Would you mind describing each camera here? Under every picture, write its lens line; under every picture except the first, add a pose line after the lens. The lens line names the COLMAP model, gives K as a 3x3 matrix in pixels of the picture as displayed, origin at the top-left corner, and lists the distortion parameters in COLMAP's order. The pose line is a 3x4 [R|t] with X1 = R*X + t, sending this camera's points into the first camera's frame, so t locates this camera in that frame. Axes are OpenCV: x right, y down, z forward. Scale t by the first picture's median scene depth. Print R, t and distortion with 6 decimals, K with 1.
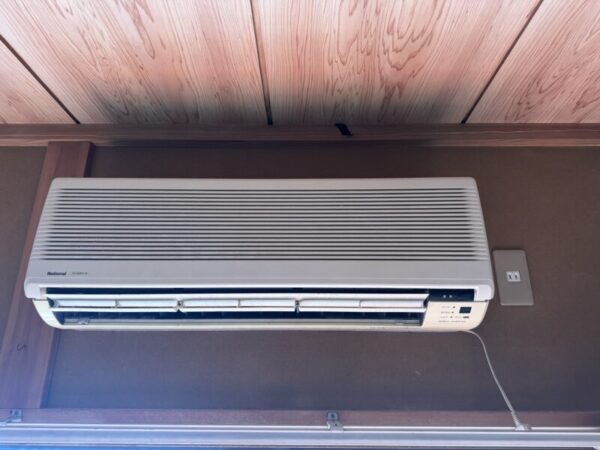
lens RADIAL K [[419.7, 0, 300.0], [0, 419.7, 225.0], [0, 0, 1]] dist [-0.003175, -0.001482]
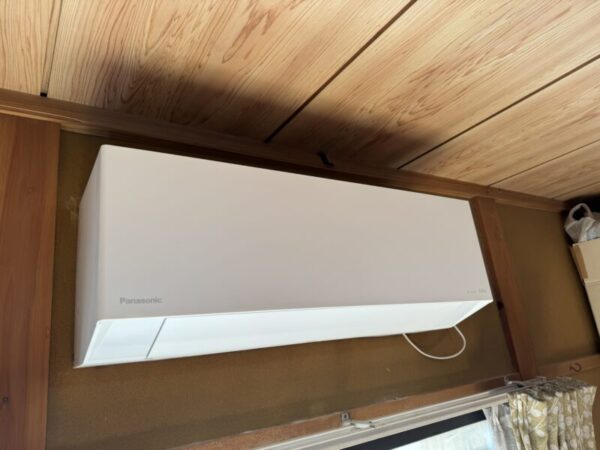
lens RADIAL K [[432.1, 0, 300.0], [0, 432.1, 225.0], [0, 0, 1]] dist [0.001512, -0.000855]
pose [[0.820977, 0.066524, 0.567073, -0.684242], [-0.065071, 0.997620, -0.022826, -0.027197], [-0.567241, -0.018161, 0.823351, 0.106933]]
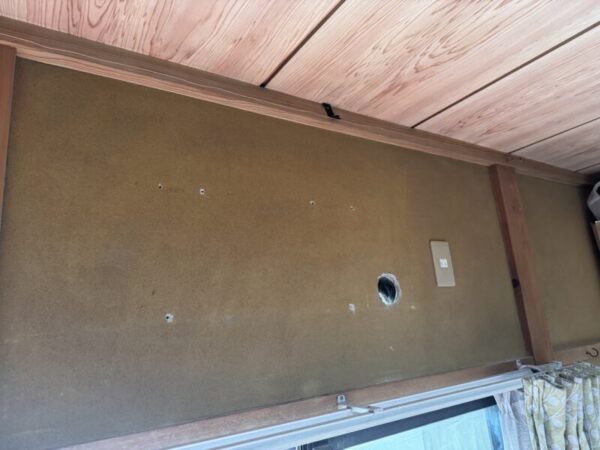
lens RADIAL K [[432.1, 0, 300.0], [0, 432.1, 225.0], [0, 0, 1]] dist [0.001512, -0.000855]
pose [[0.825847, 0.061011, 0.560584, -0.586073], [-0.095654, 0.994879, 0.032639, 0.011656], [-0.555722, -0.080577, 0.827454, 0.210745]]
